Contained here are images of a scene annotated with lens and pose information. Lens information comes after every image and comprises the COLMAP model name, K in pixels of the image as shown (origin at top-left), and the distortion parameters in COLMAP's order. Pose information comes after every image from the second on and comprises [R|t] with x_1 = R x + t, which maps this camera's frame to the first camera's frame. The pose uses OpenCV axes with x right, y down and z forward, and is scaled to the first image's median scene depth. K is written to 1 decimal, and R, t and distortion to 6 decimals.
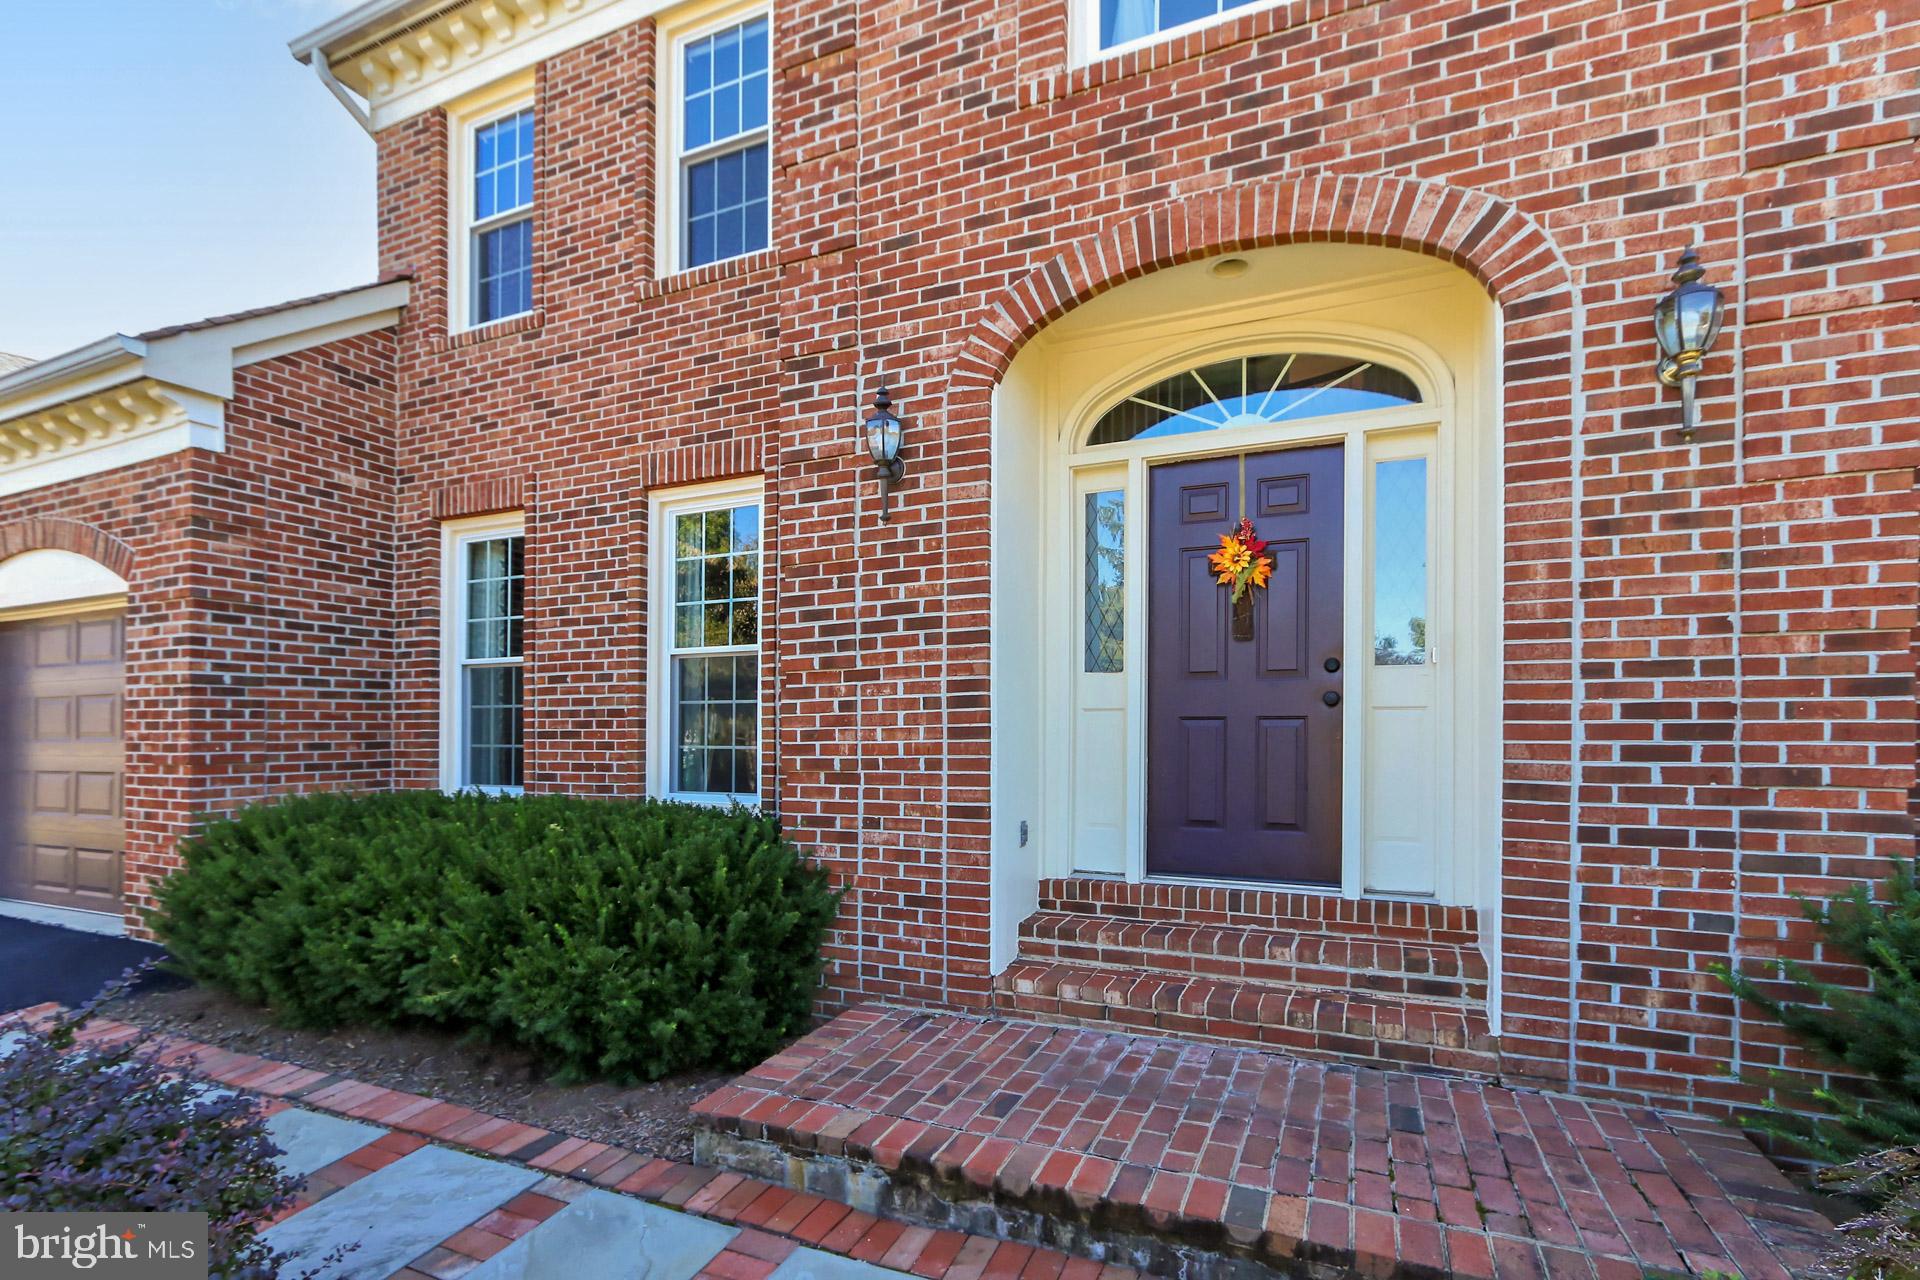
lens RADIAL K [[915.8, 0, 952.2], [0, 915.8, 685.4], [0, 0, 1]] dist [-0.000429, -0.000104]
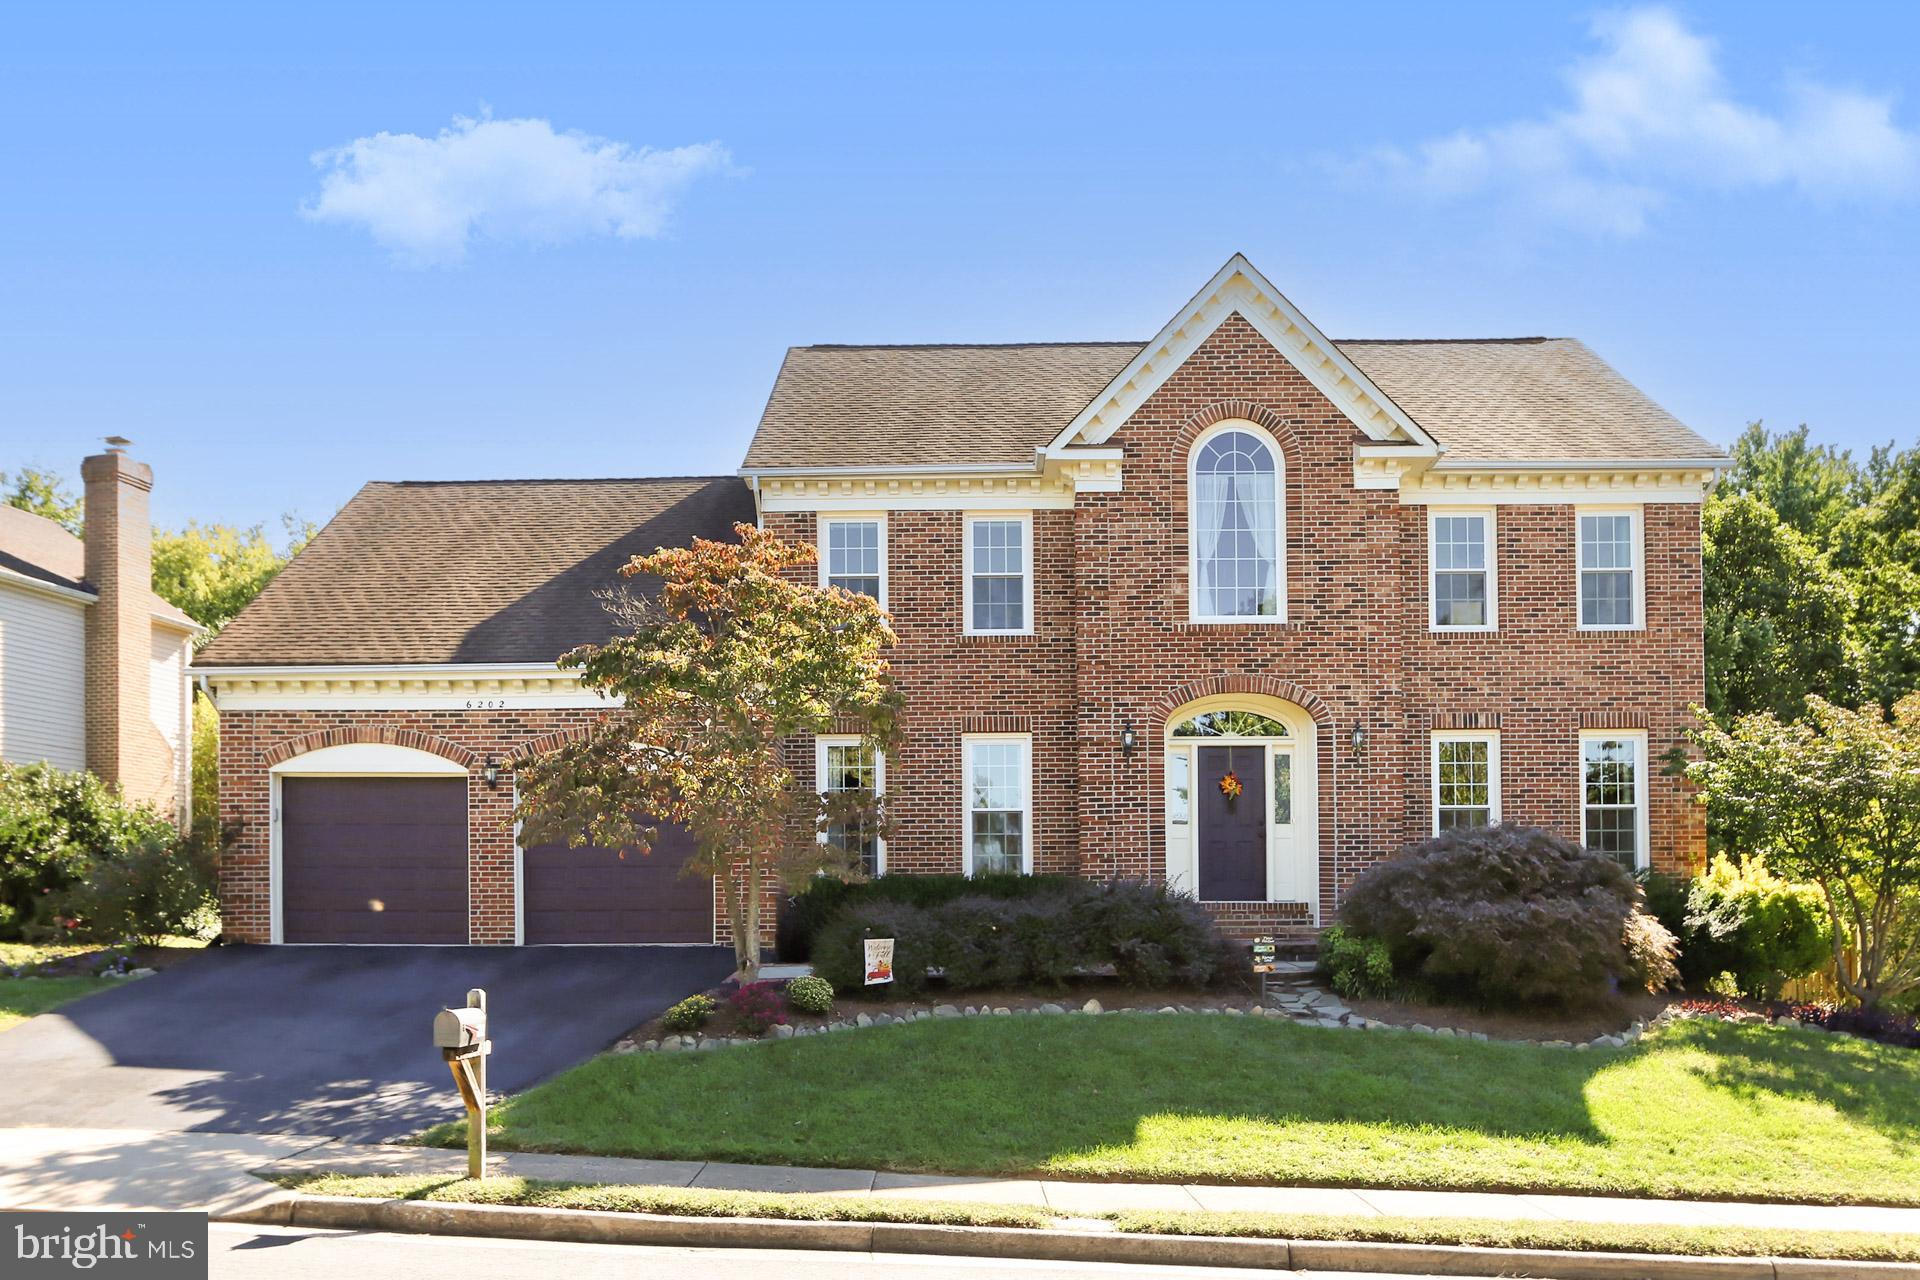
lens RADIAL K [[1653.5, 0, 964.1], [0, 1653.5, 639.8], [0, 0, 1]] dist [-0.015831, 0.005810]
pose [[0.920436, 0.068685, 0.384811, -2.550776], [-0.014780, 0.989853, -0.141327, 0.158097], [-0.390614, 0.124395, 0.912111, -3.531639]]
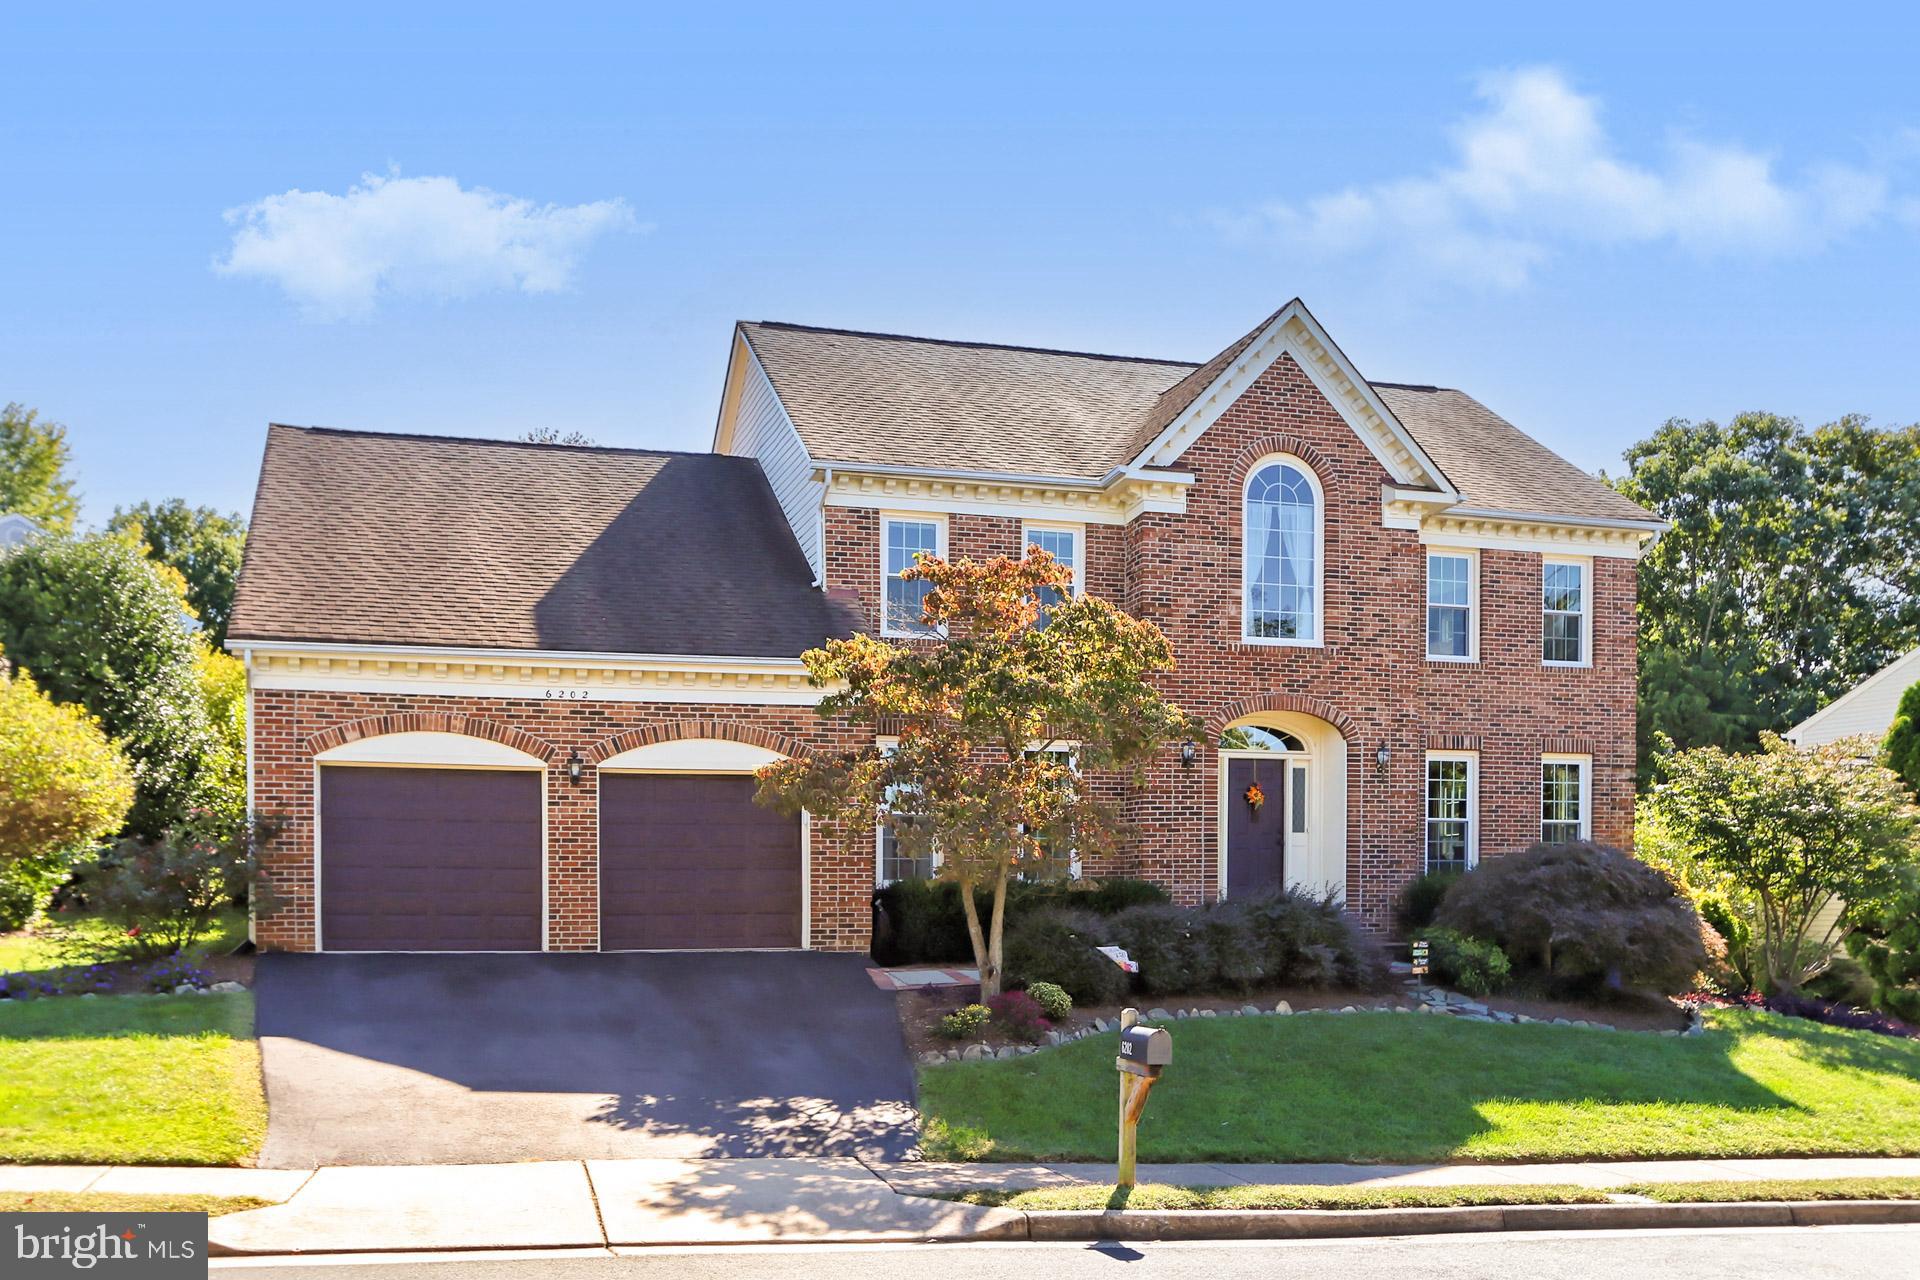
lens RADIAL K [[1753.8, 0, 954.2], [0, 1753.8, 640.6], [0, 0, 1]] dist [-0.023051, 0.034061]
pose [[0.747483, 0.101984, 0.656406, -4.469426], [-0.024065, 0.991653, -0.126667, 0.115769], [-0.663845, 0.078885, 0.743698, -2.778932]]
